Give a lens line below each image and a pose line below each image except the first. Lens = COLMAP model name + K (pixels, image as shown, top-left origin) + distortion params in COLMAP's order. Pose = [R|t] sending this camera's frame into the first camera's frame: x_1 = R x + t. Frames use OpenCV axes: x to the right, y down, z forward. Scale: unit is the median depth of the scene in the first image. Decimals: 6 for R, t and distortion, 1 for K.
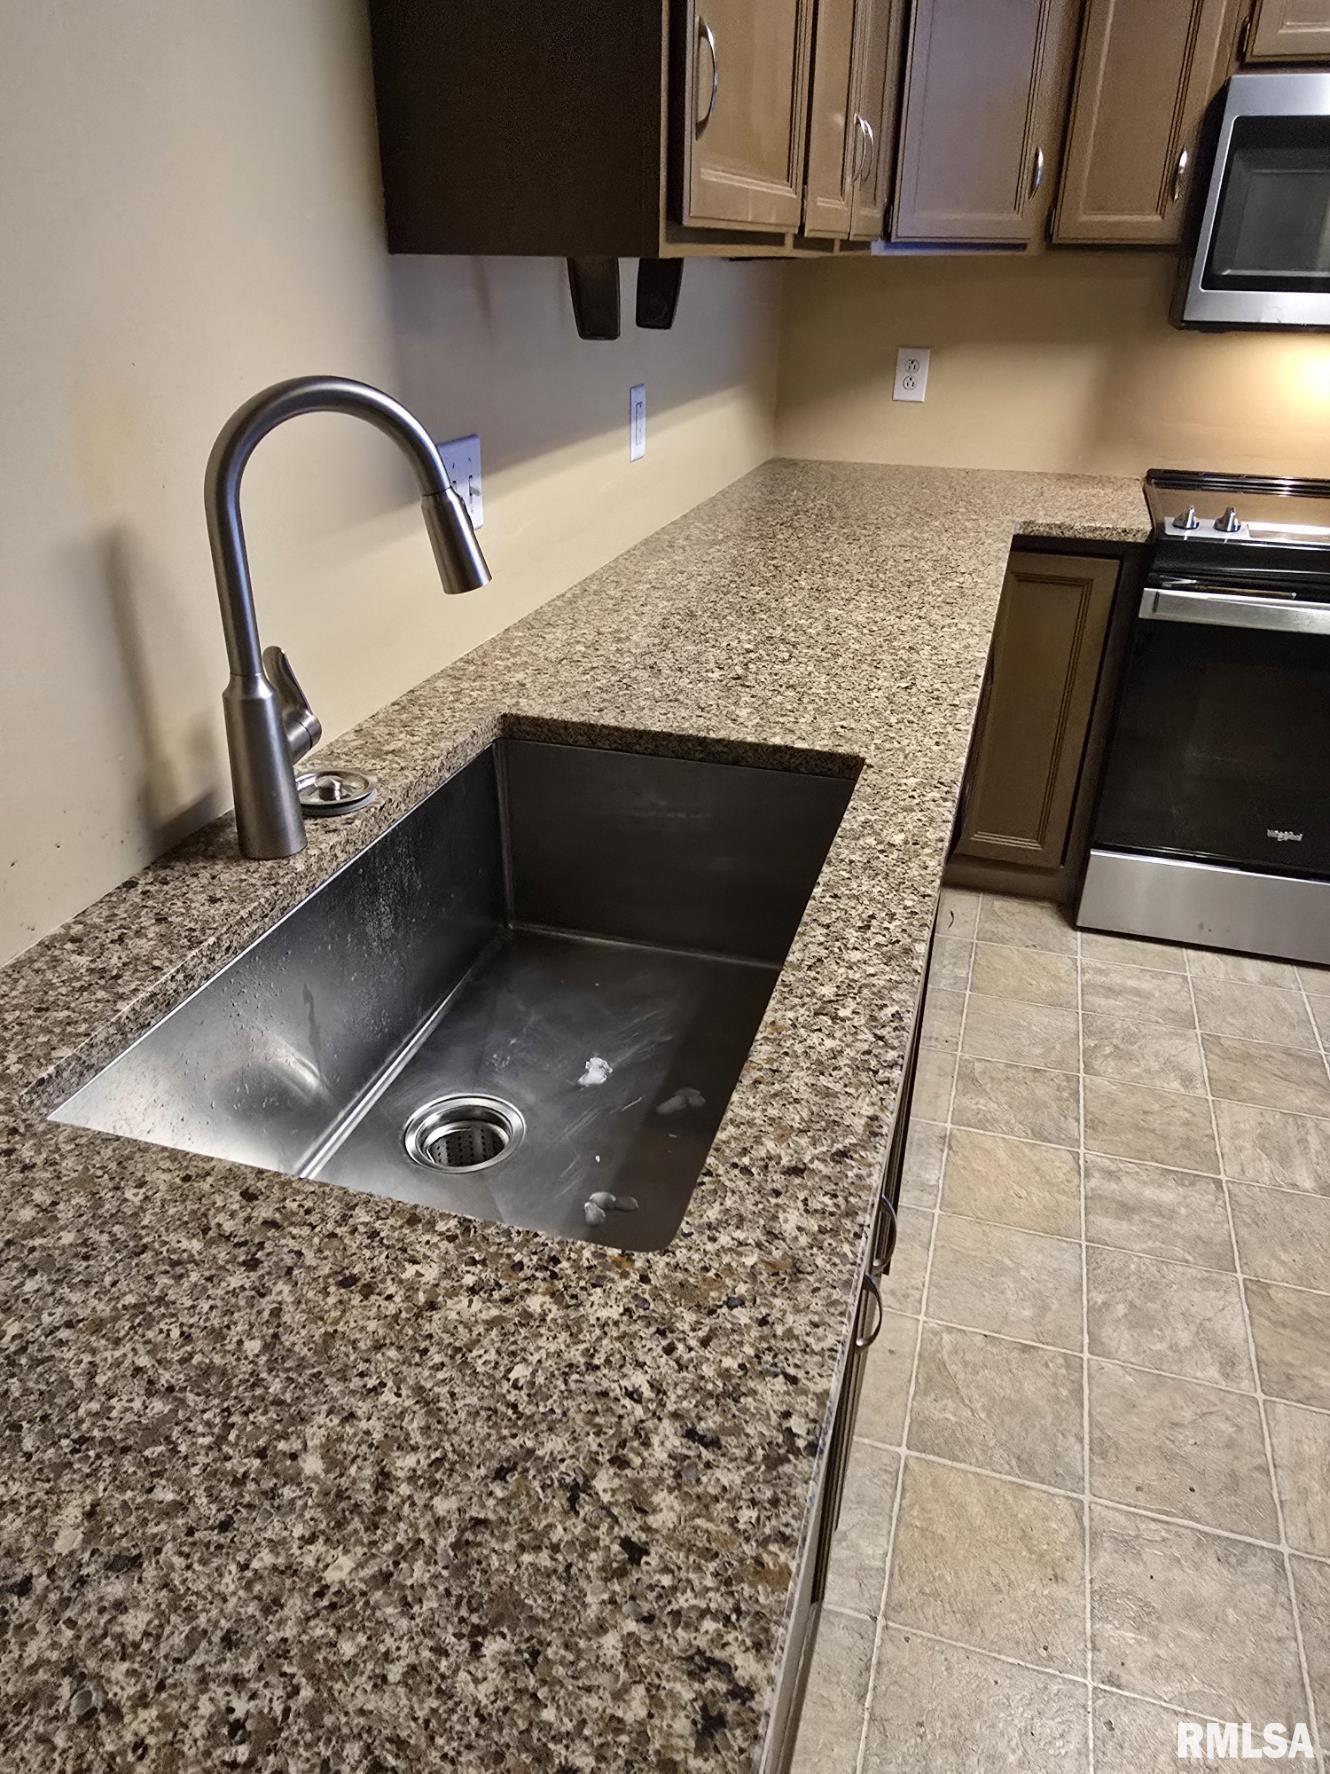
lens RADIAL K [[1218.8, 0, 660.7], [0, 1218.8, 899.7], [0, 0, 1]] dist [0.004545, -0.002656]
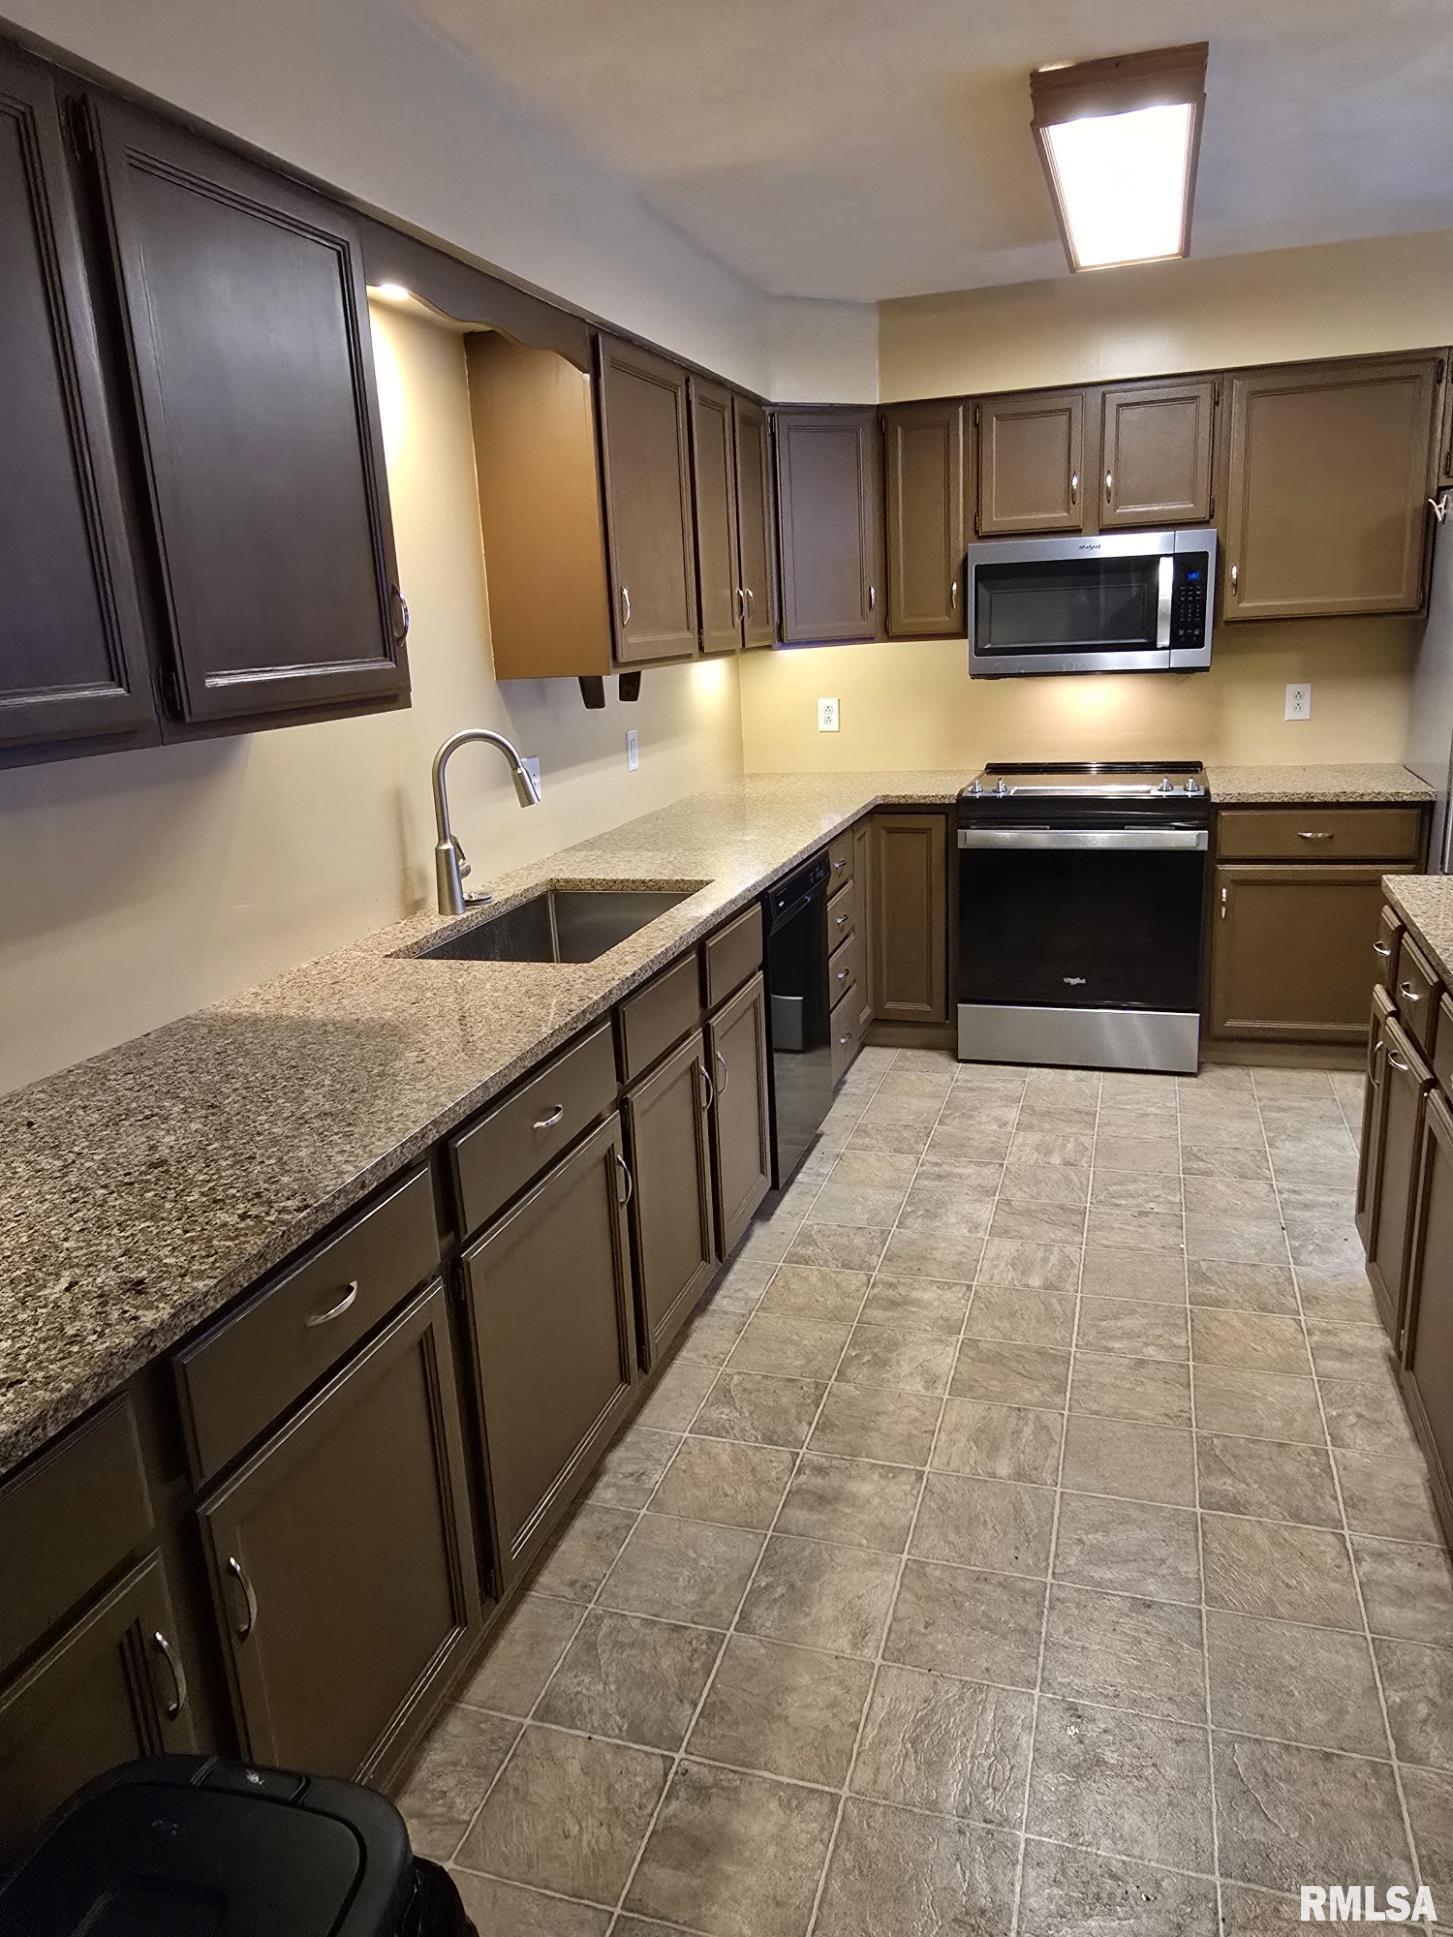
lens RADIAL K [[1330.8, 0, 714.6], [0, 1330.8, 978.9], [0, 0, 1]] dist [0.004545, -0.002656]
pose [[0.997791, -0.056786, -0.034488, 0.135061], [0.047648, 0.973381, -0.224187, 0.333006], [0.046300, 0.222049, 0.973936, -0.719801]]
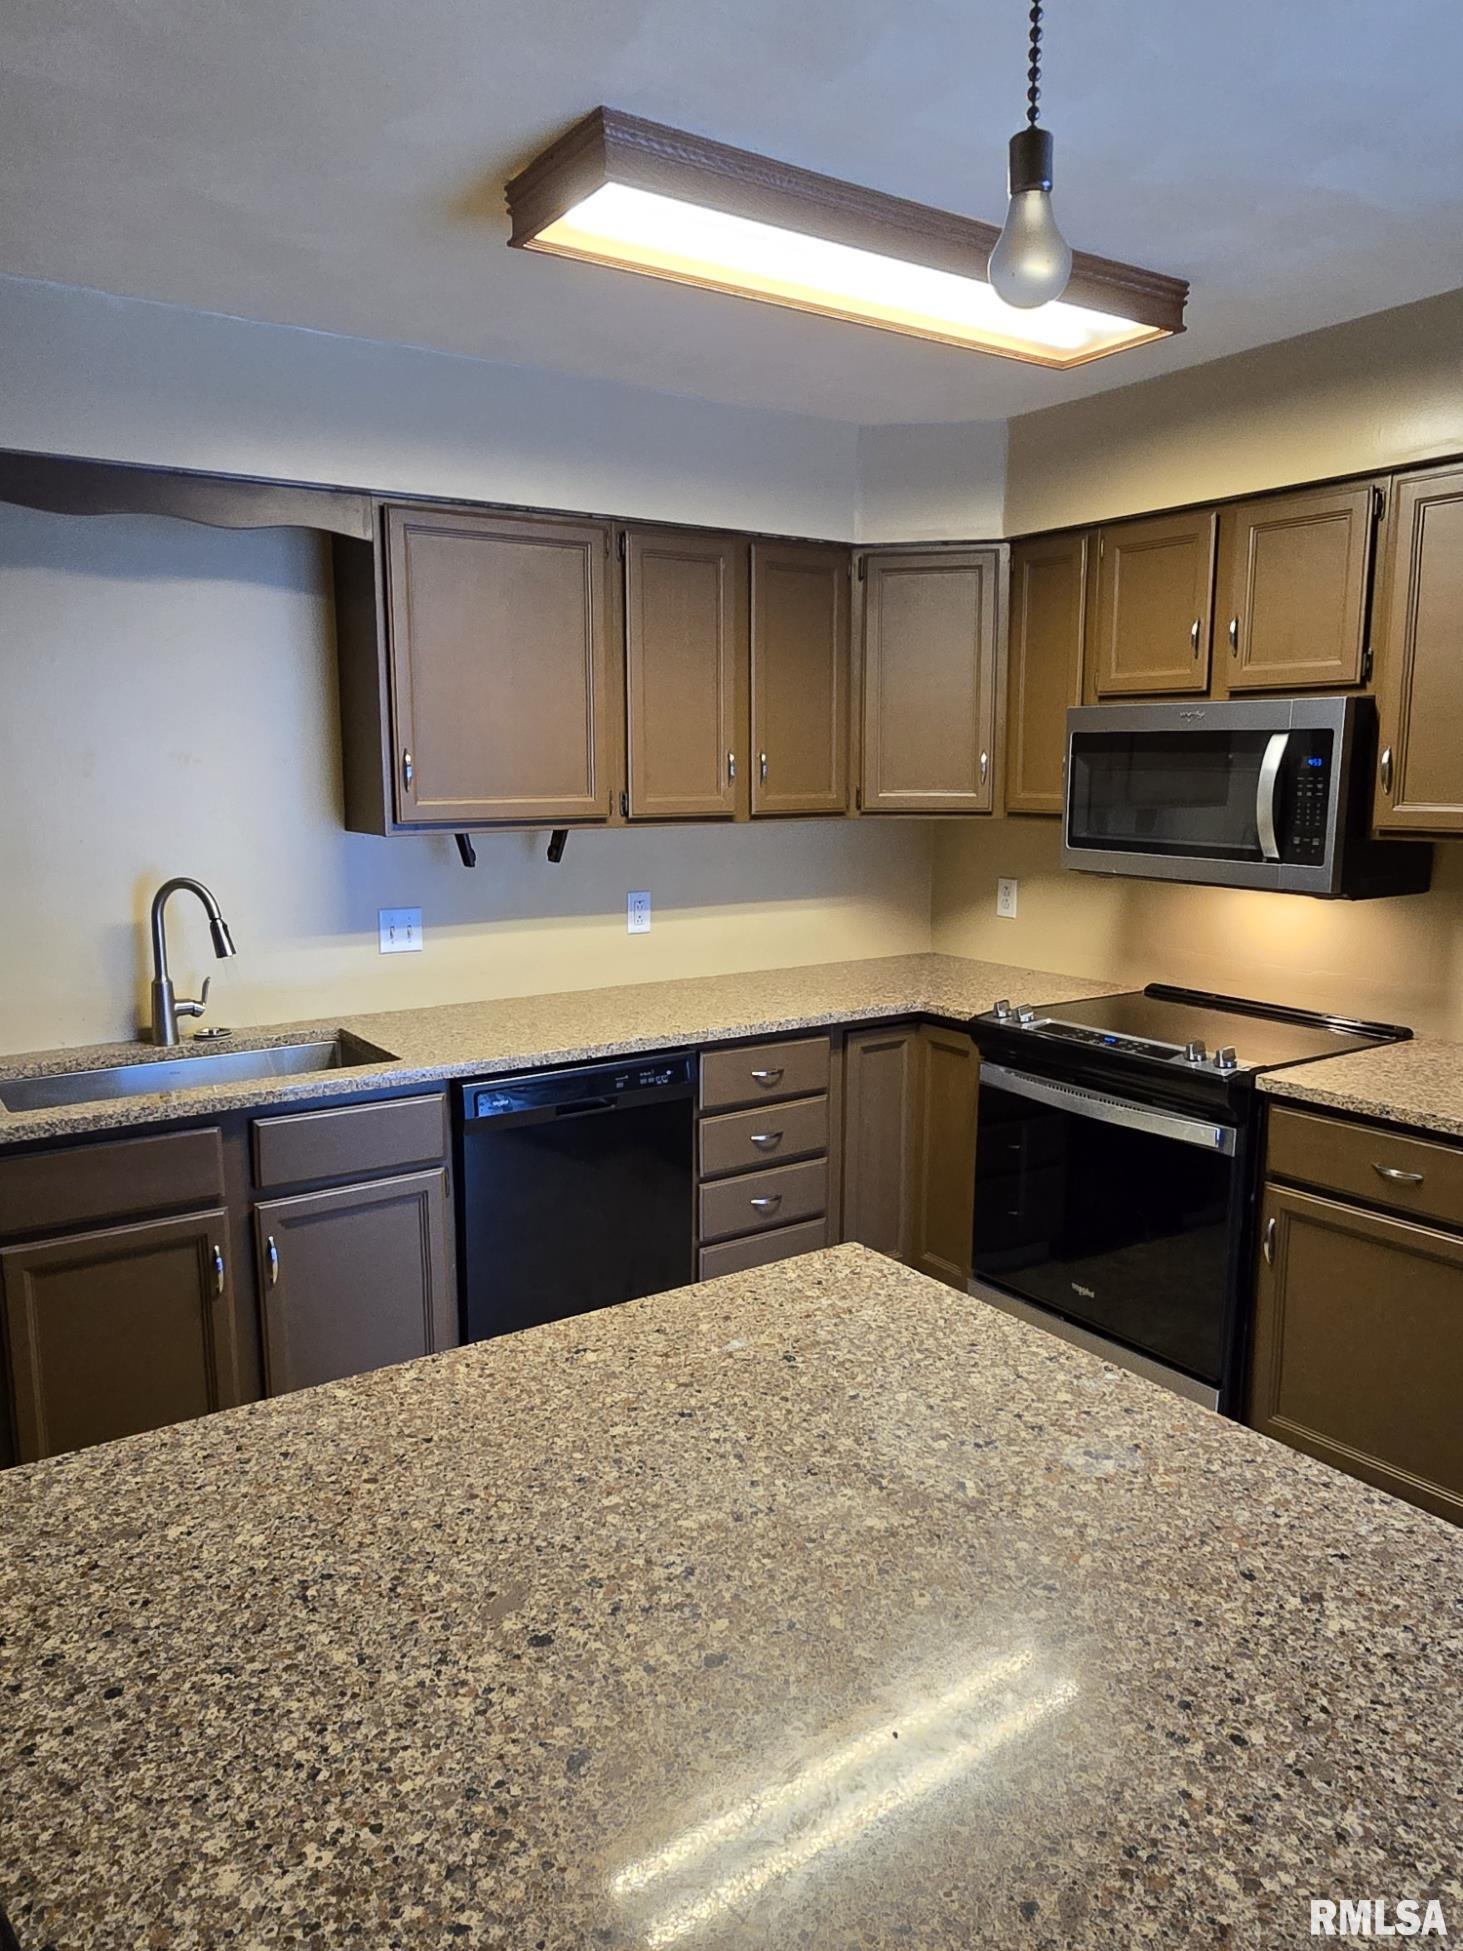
lens RADIAL K [[1340.4, 0, 721.8], [0, 1340.4, 971.1], [0, 0, 1]] dist [0.004545, -0.002656]
pose [[0.778921, 0.085814, -0.621223, 1.107300], [-0.285337, 0.930614, -0.229218, 0.057093], [0.558448, 0.355801, 0.749361, -0.236750]]
